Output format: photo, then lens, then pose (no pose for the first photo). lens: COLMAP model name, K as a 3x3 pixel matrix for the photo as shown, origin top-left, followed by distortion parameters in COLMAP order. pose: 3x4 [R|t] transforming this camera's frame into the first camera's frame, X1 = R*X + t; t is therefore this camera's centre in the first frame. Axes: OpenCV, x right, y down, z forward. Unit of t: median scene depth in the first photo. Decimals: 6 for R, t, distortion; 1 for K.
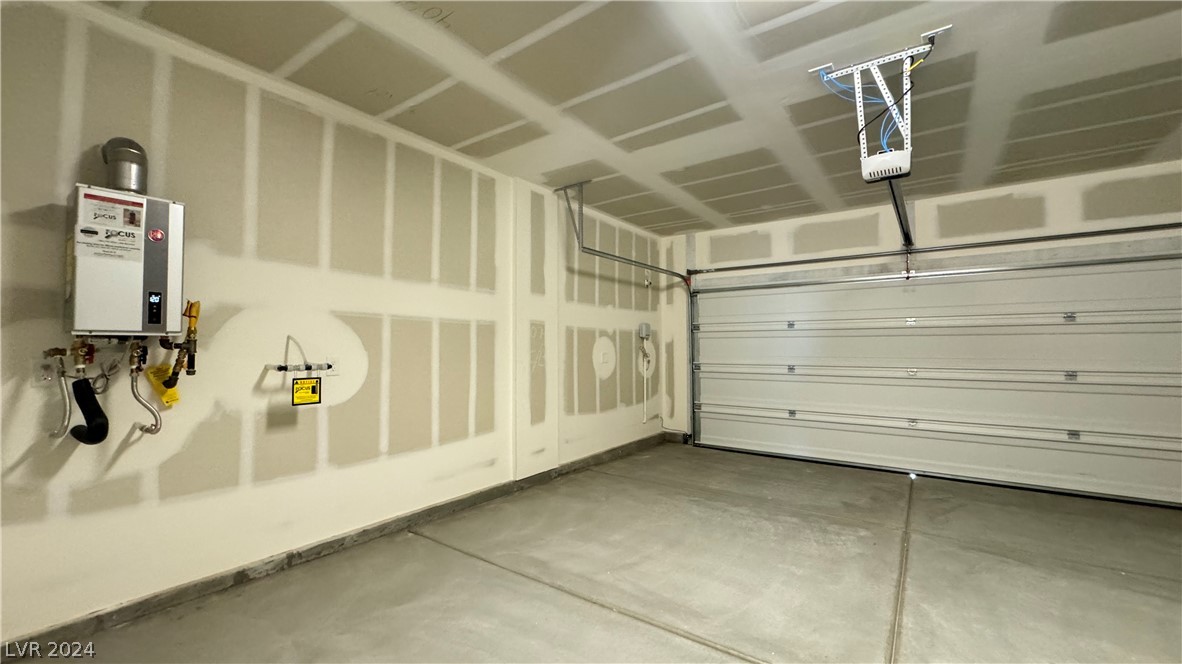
lens RADIAL K [[470.8, 0, 589.8], [0, 470.8, 329.6], [0, 0, 1]] dist [-0.002915, 0.000392]
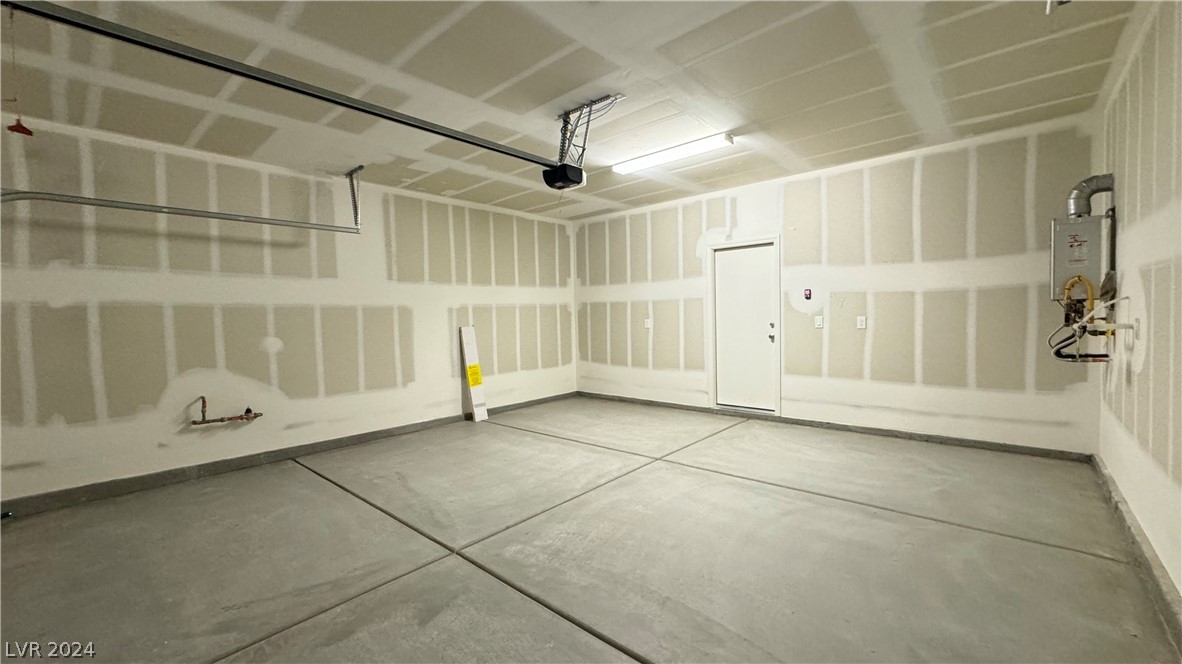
lens RADIAL K [[470.8, 0, 590.5], [0, 470.8, 332.5], [0, 0, 1]] dist [-0.002915, 0.000392]
pose [[-0.993659, 0.021178, 0.110423, 0.375889], [0.021156, 0.999775, -0.001373, 0.061040], [-0.110427, 0.000972, -0.993884, 1.946112]]
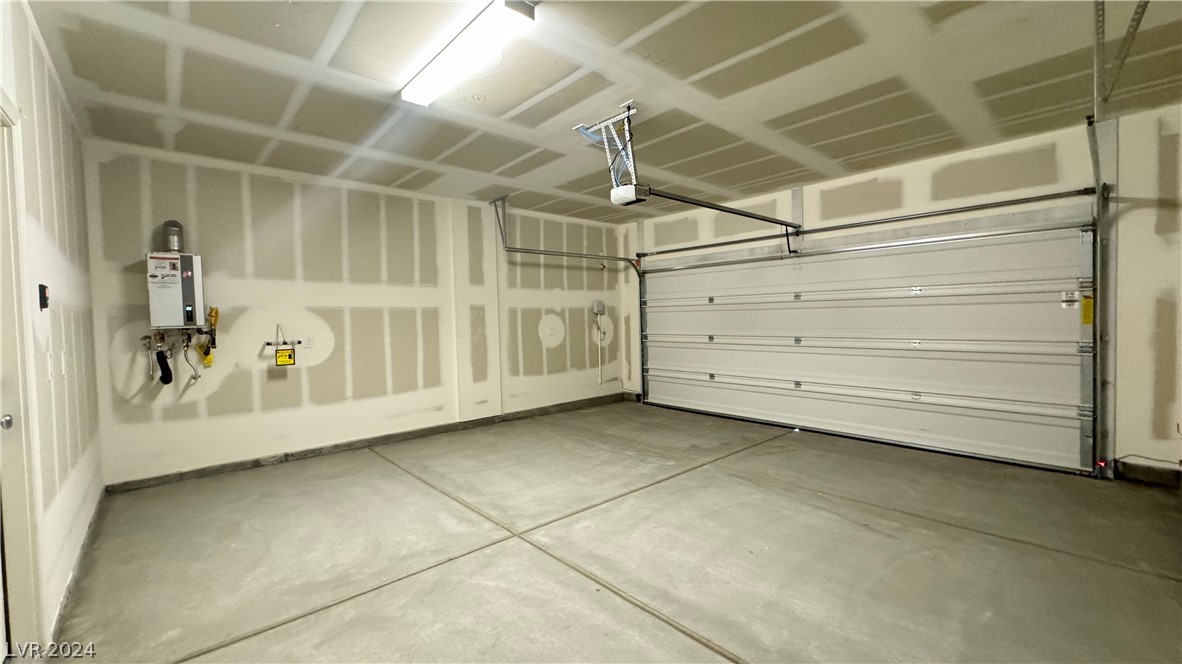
lens RADIAL K [[470.8, 0, 589.5], [0, 470.8, 331.7], [0, 0, 1]] dist [-0.002915, 0.000392]
pose [[0.978136, -0.012461, -0.207590, 0.690451], [0.027551, 0.997169, 0.069963, -0.040393], [0.206131, -0.074152, 0.975711, -0.341894]]
